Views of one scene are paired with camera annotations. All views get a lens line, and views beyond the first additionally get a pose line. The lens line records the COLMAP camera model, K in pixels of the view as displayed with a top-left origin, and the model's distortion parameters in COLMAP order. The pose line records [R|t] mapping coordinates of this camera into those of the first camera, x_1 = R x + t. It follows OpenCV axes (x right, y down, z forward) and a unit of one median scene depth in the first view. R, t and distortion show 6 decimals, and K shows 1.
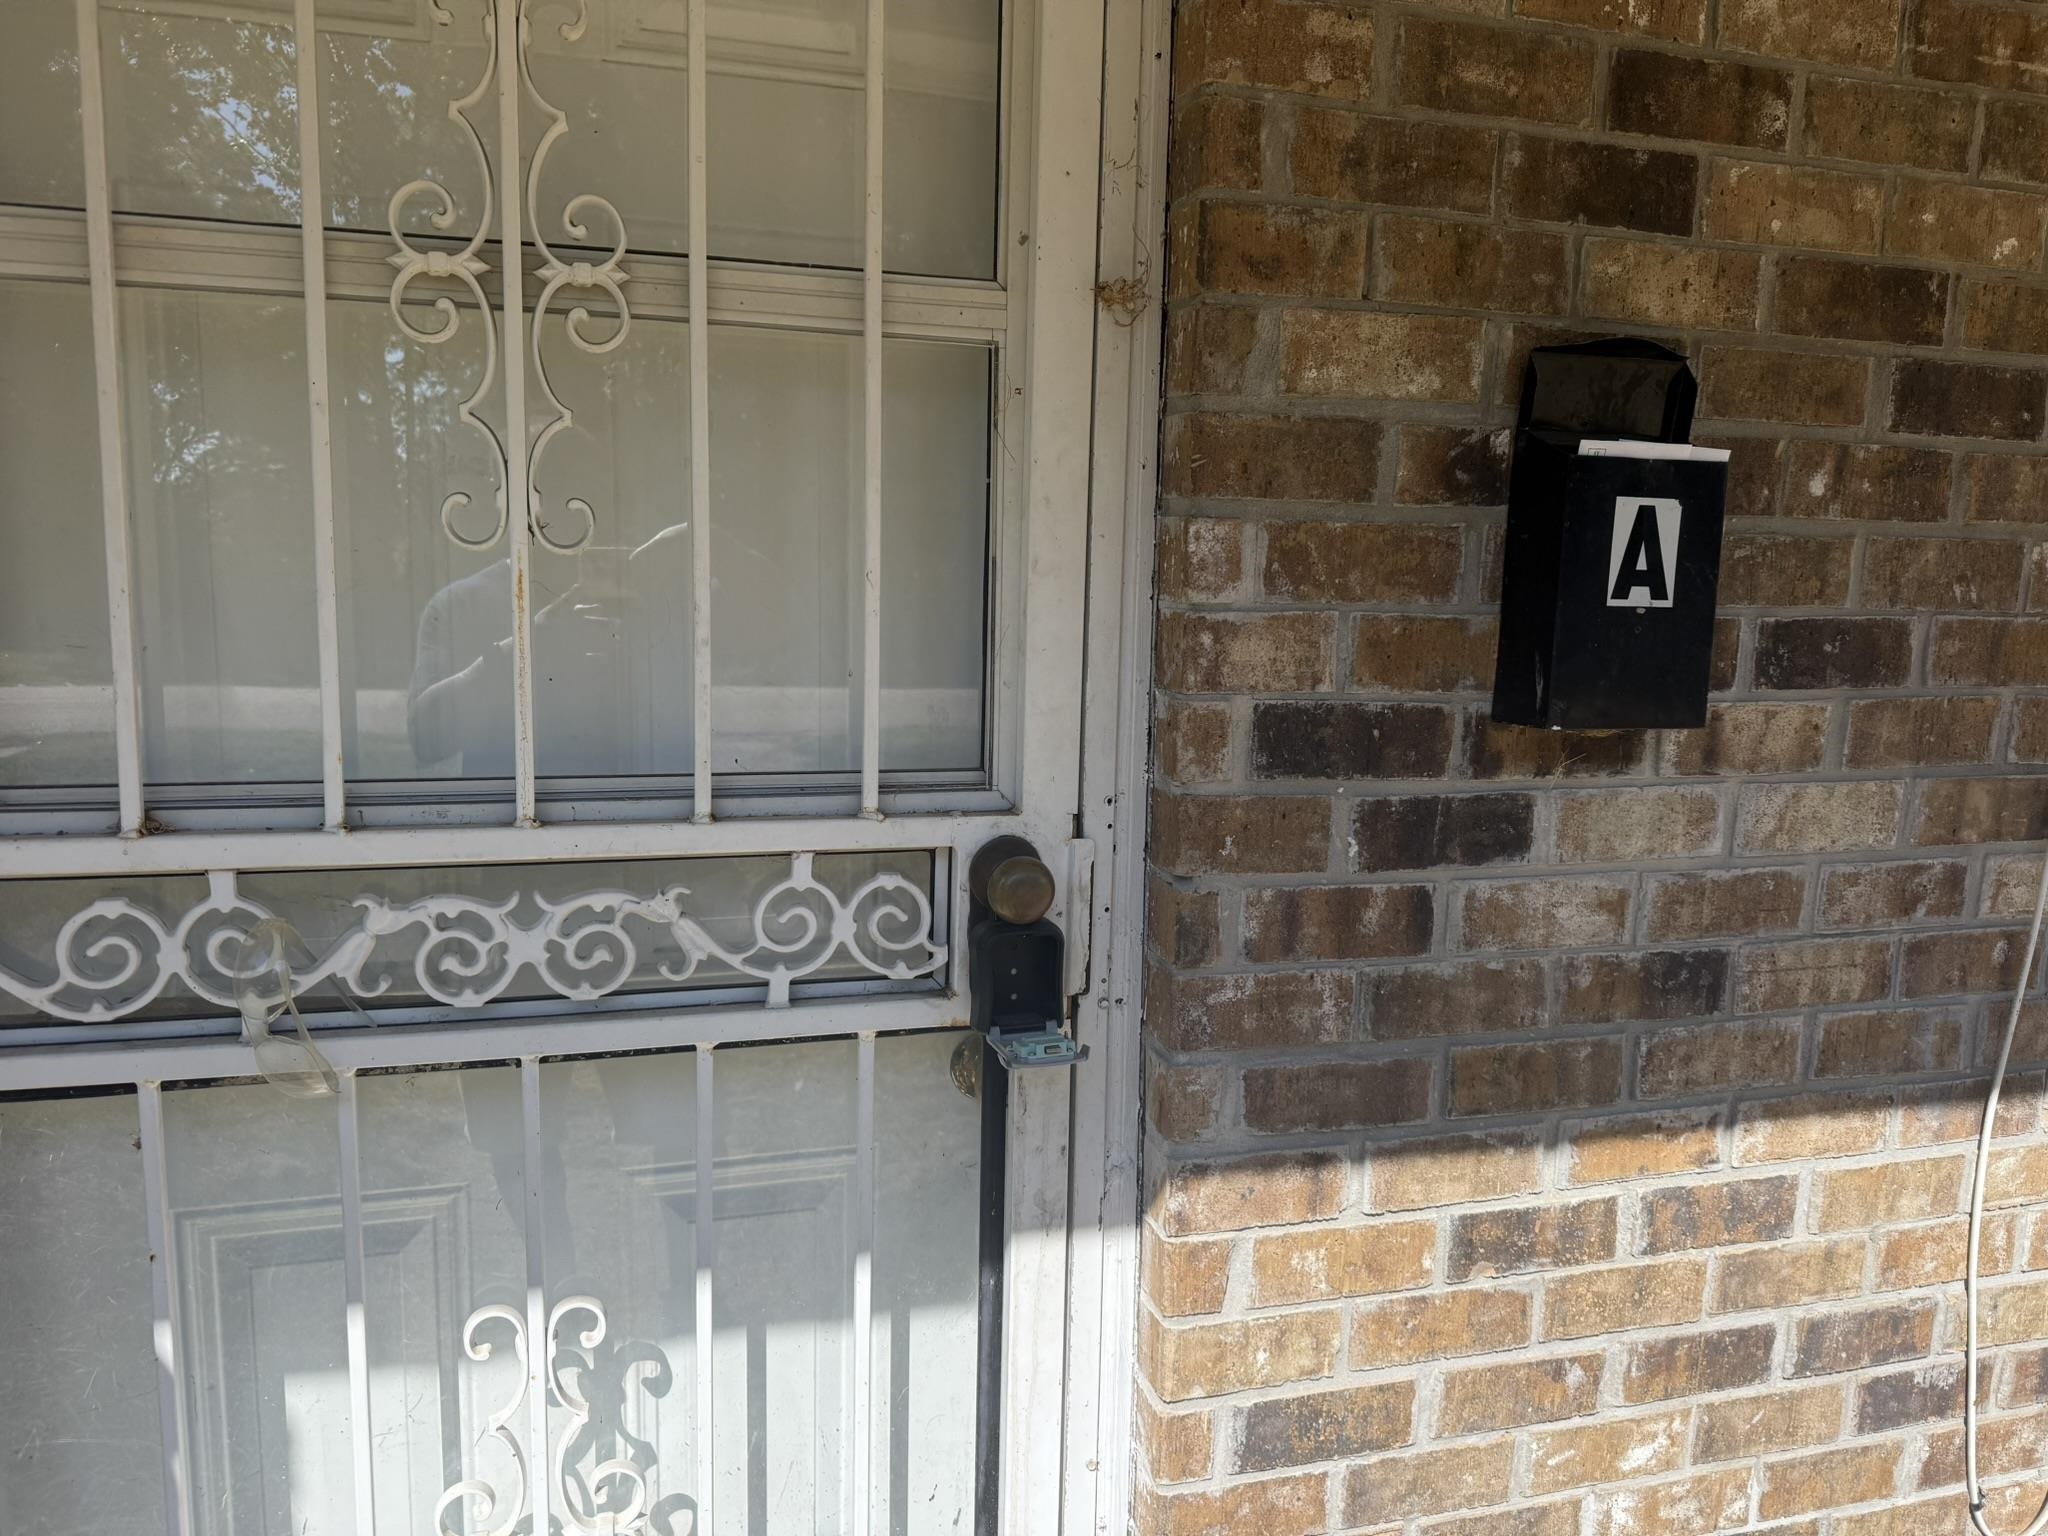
lens RADIAL K [[1458.1, 0, 1020.1], [0, 1458.1, 768.5], [0, 0, 1]] dist [0.049693, -0.057169]
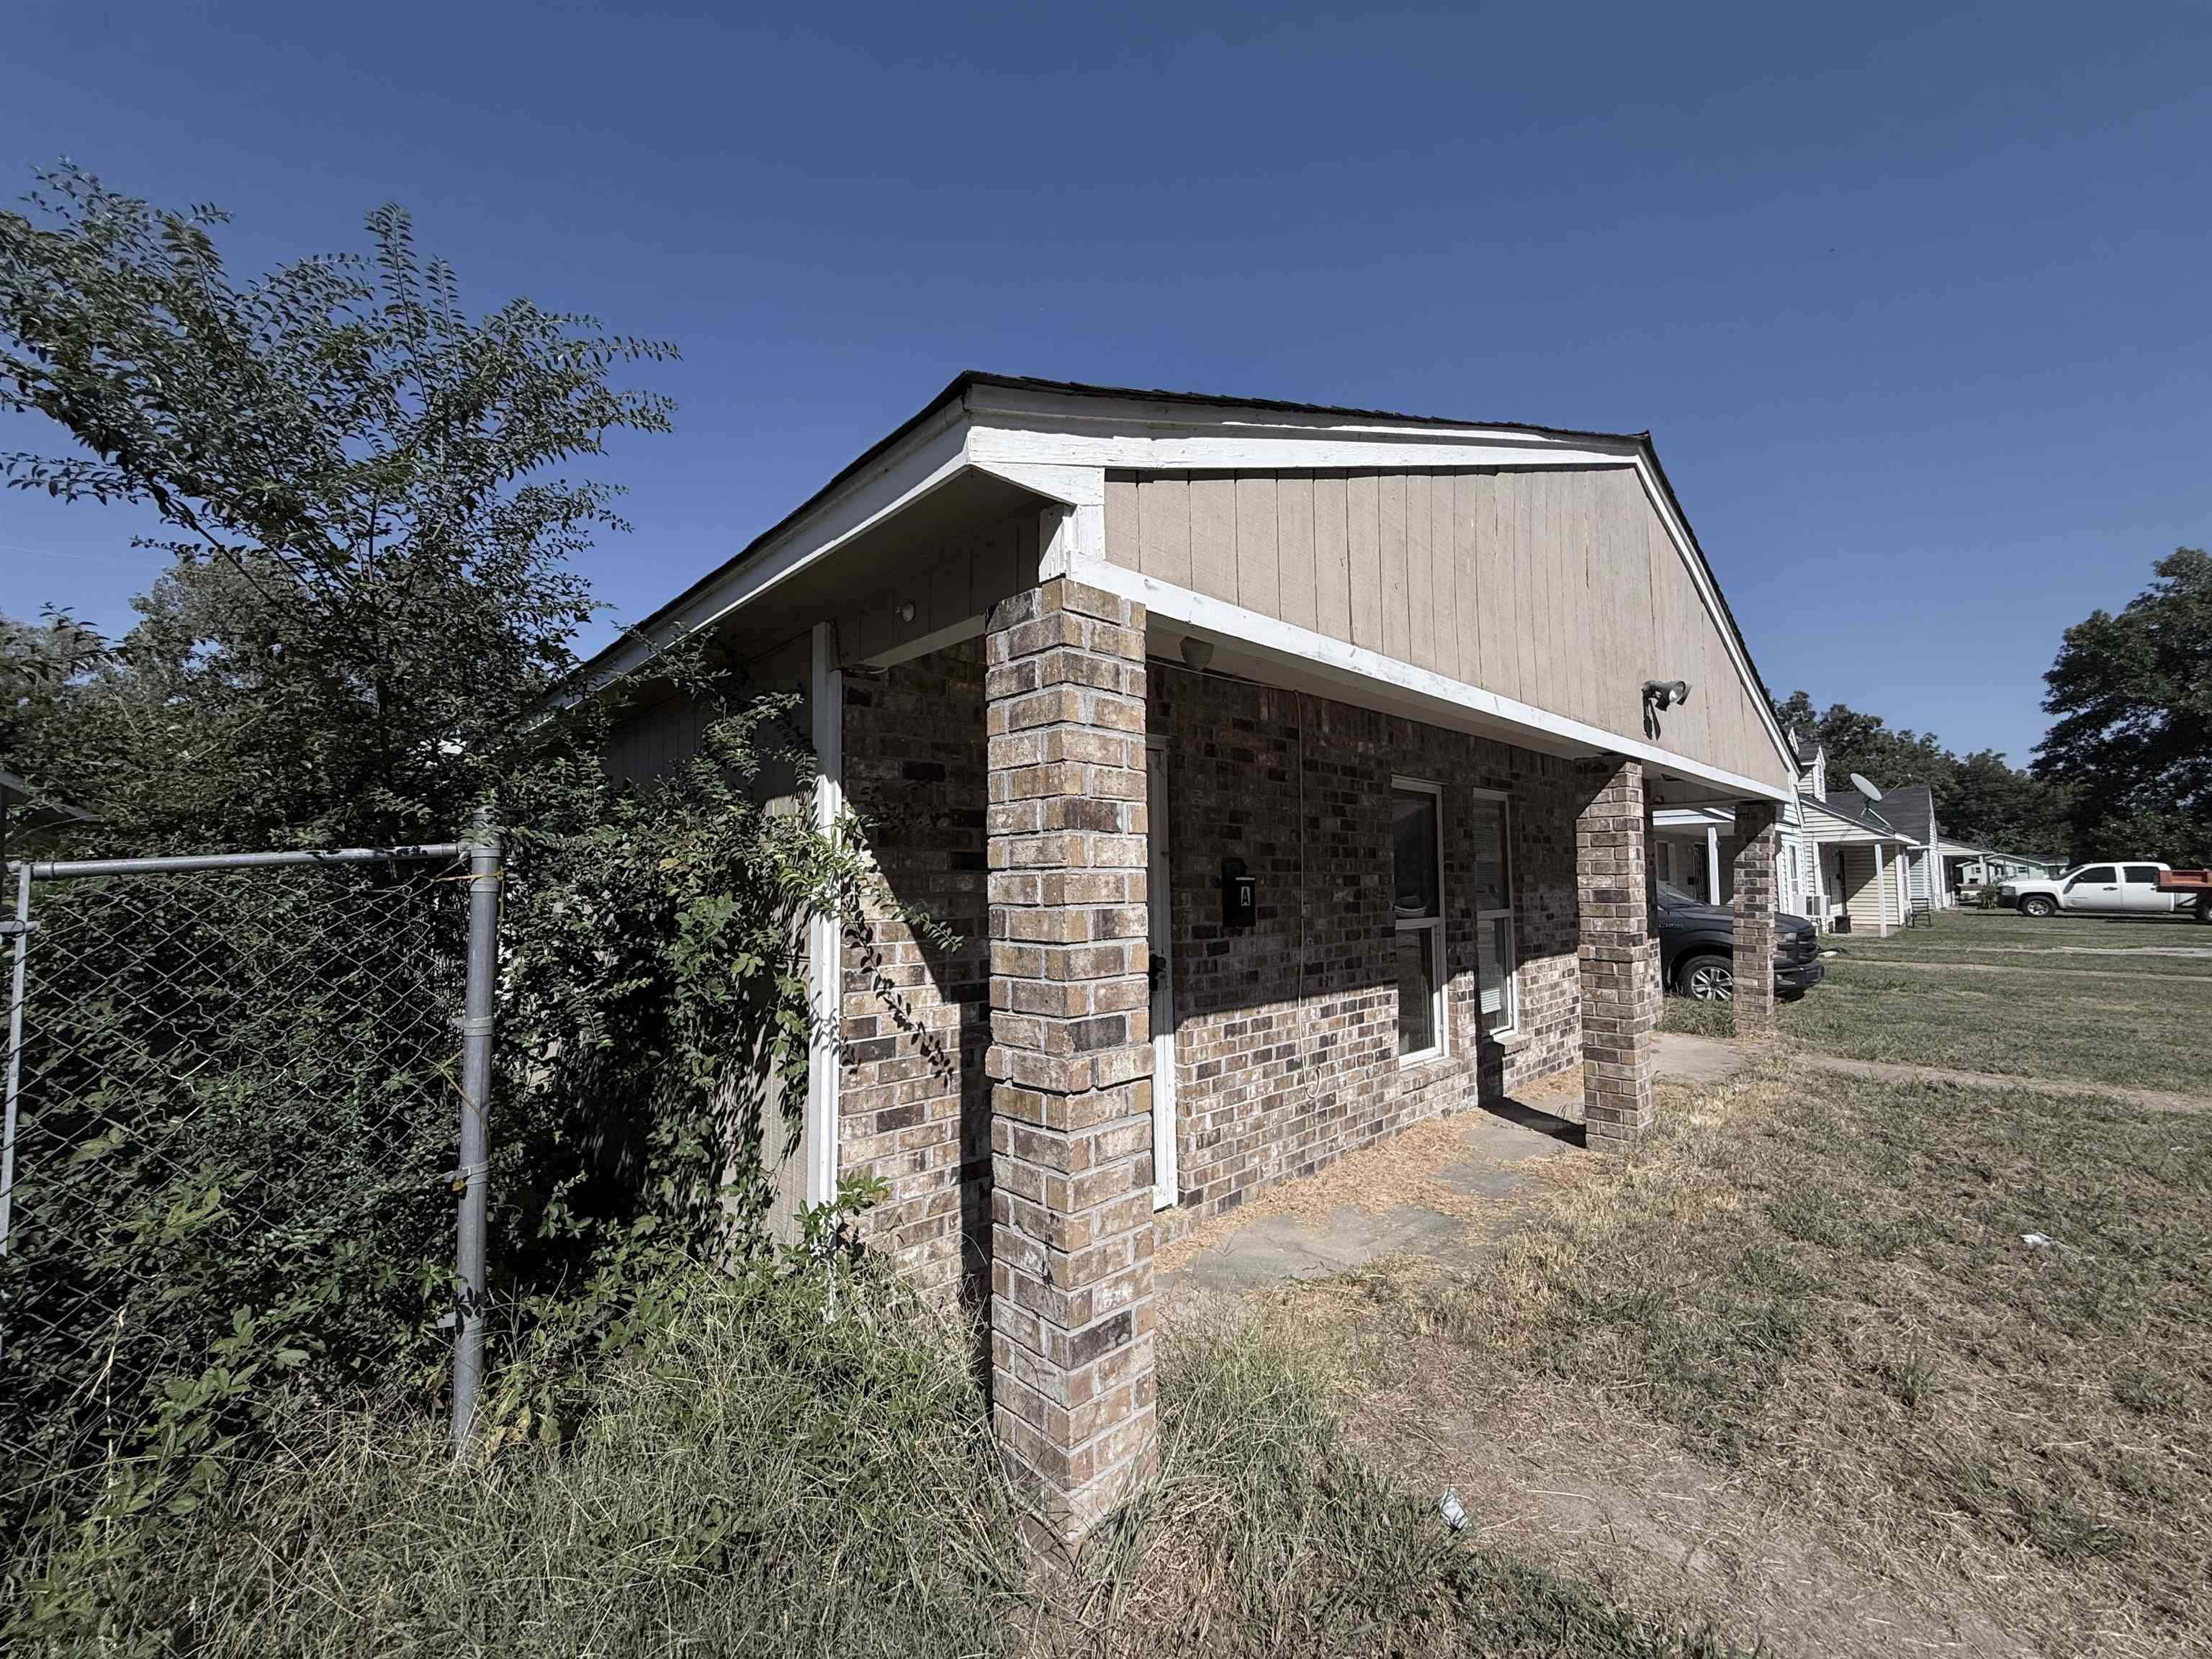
lens RADIAL K [[885.4, 0, 1107.7], [0, 885.4, 833.0], [0, 0, 1]] dist [0.001485, -0.000779]
pose [[0.882938, -0.006502, 0.469445, -1.535862], [0.099442, 0.979808, -0.173461, 0.145825], [-0.458838, 0.199837, 0.865756, -1.648380]]
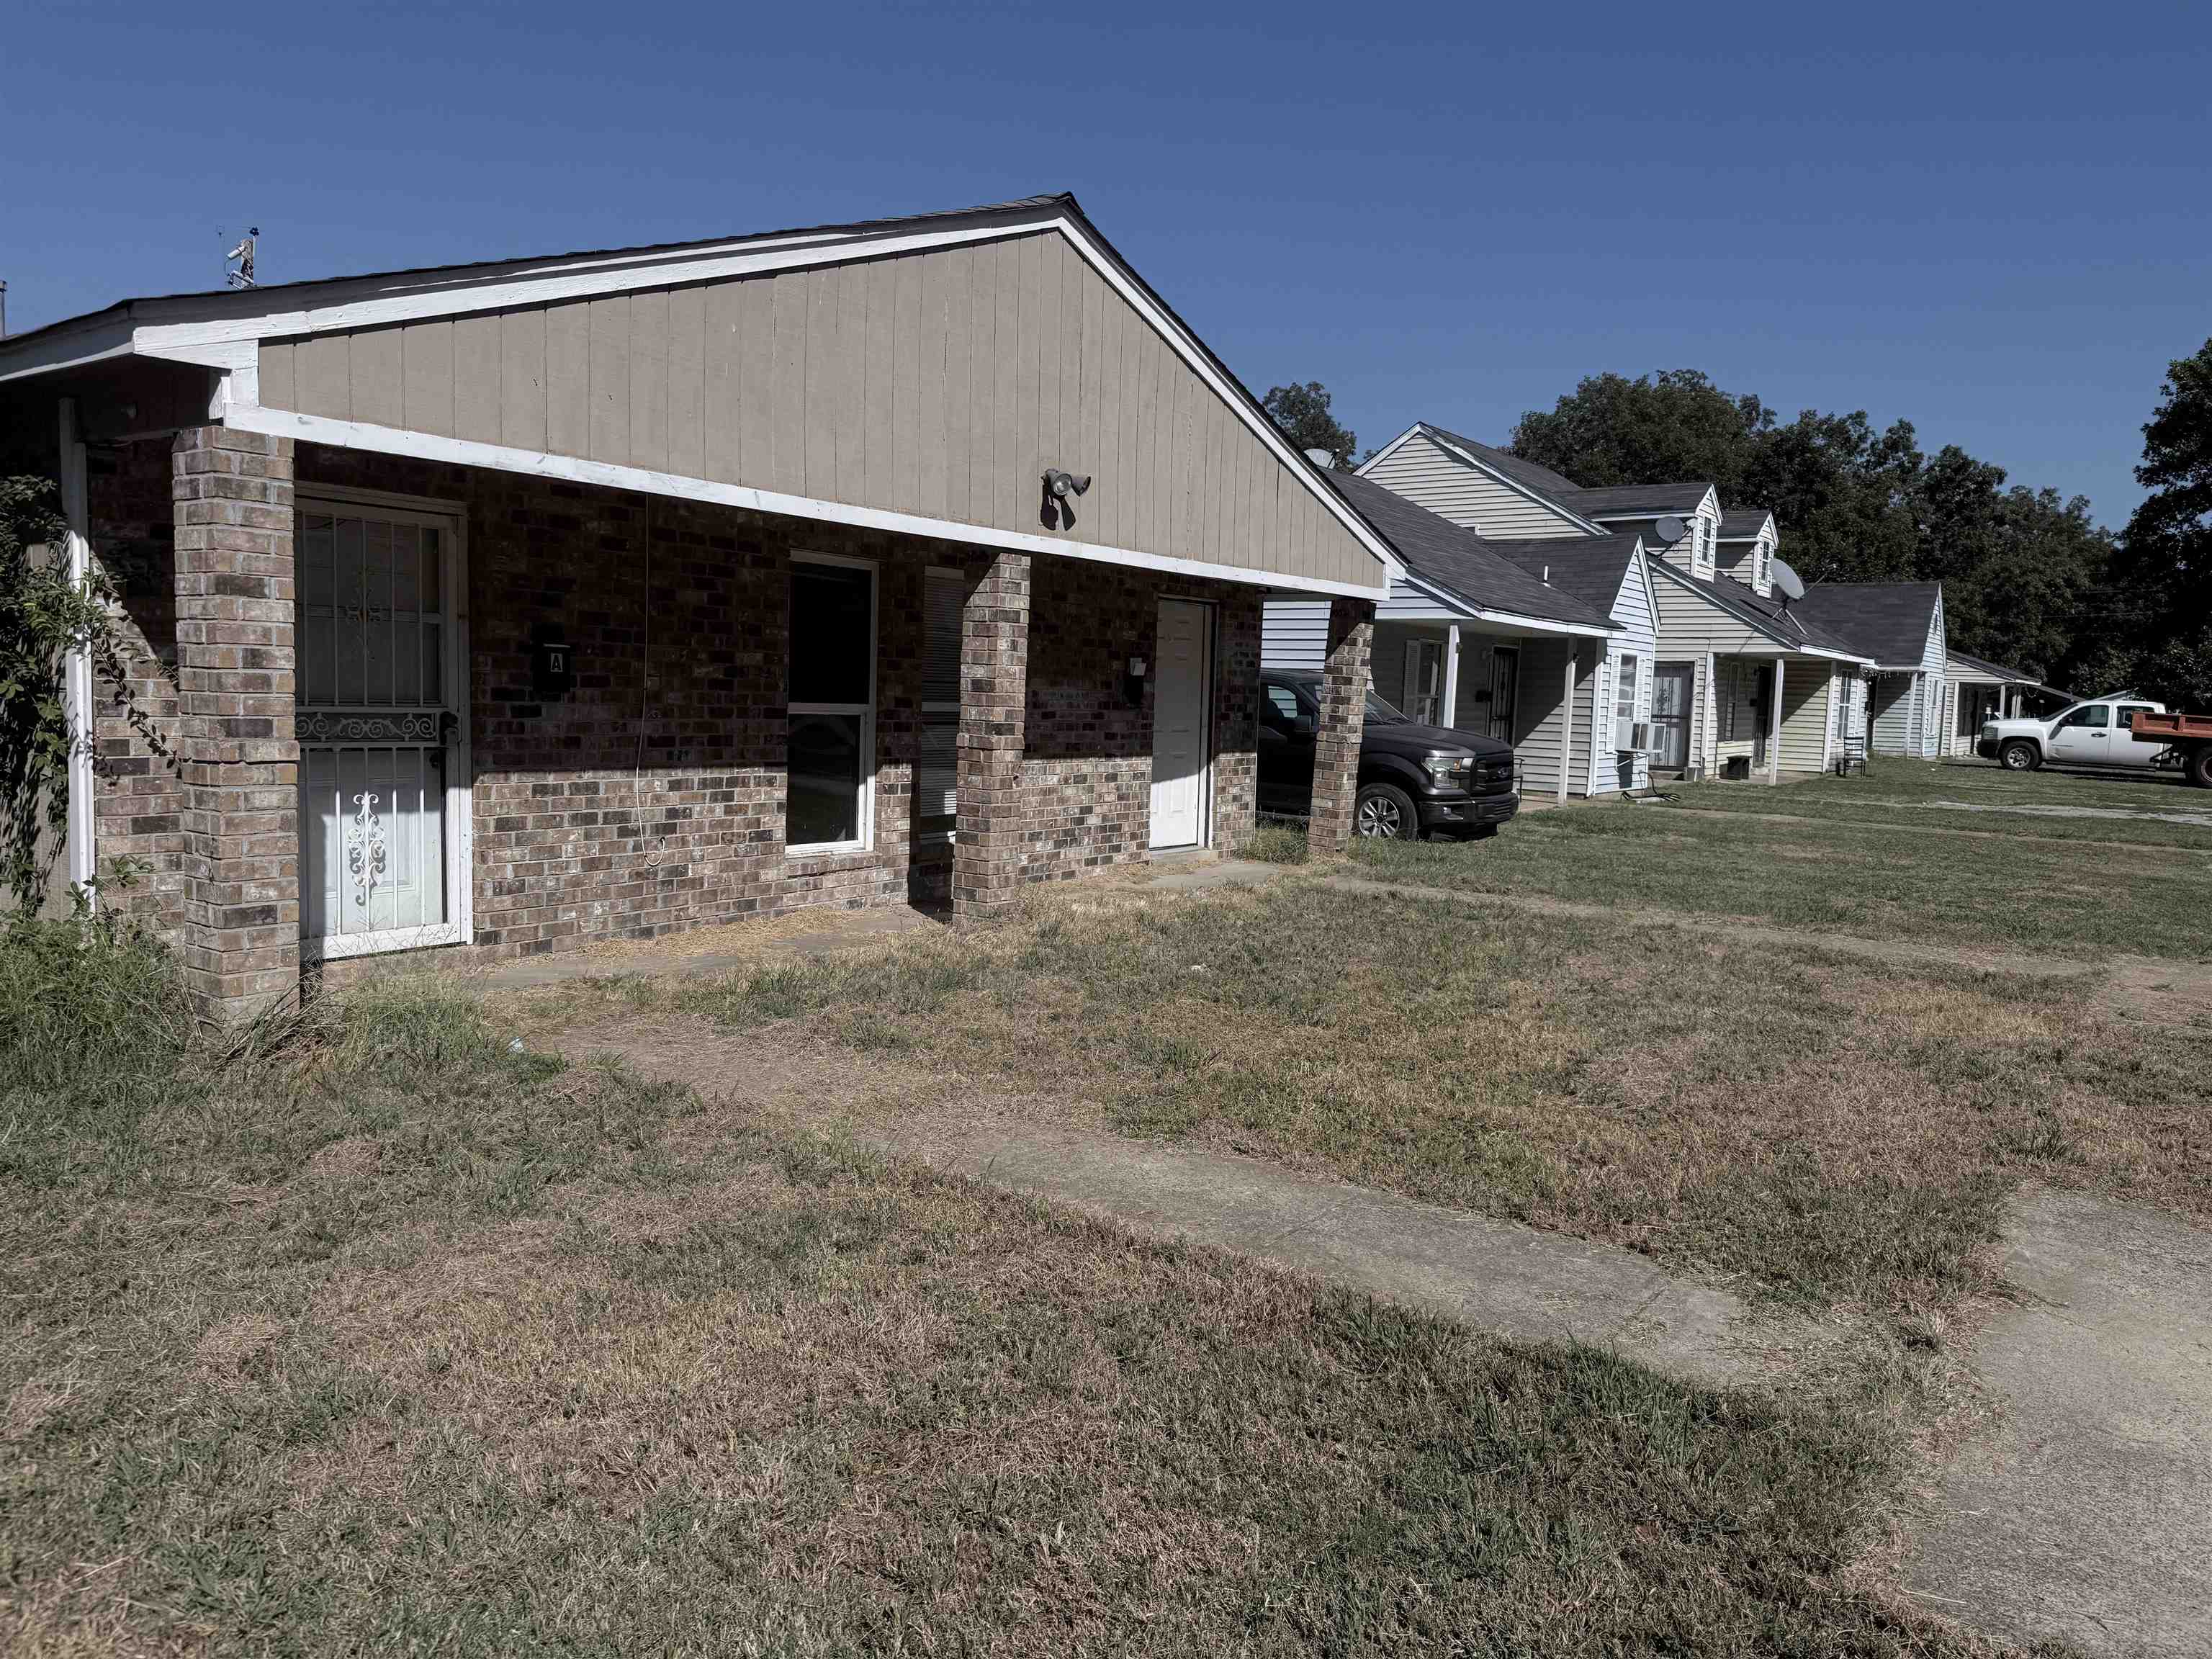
lens RADIAL K [[1574.8, 0, 1128.0], [0, 1574.8, 831.1], [0, 0, 1]] dist [0.049693, -0.057169]
pose [[0.781547, -0.054636, 0.621449, -1.653084], [0.075702, 0.997102, -0.007541, 0.698245], [-0.619236, 0.052939, 0.783419, -5.002707]]
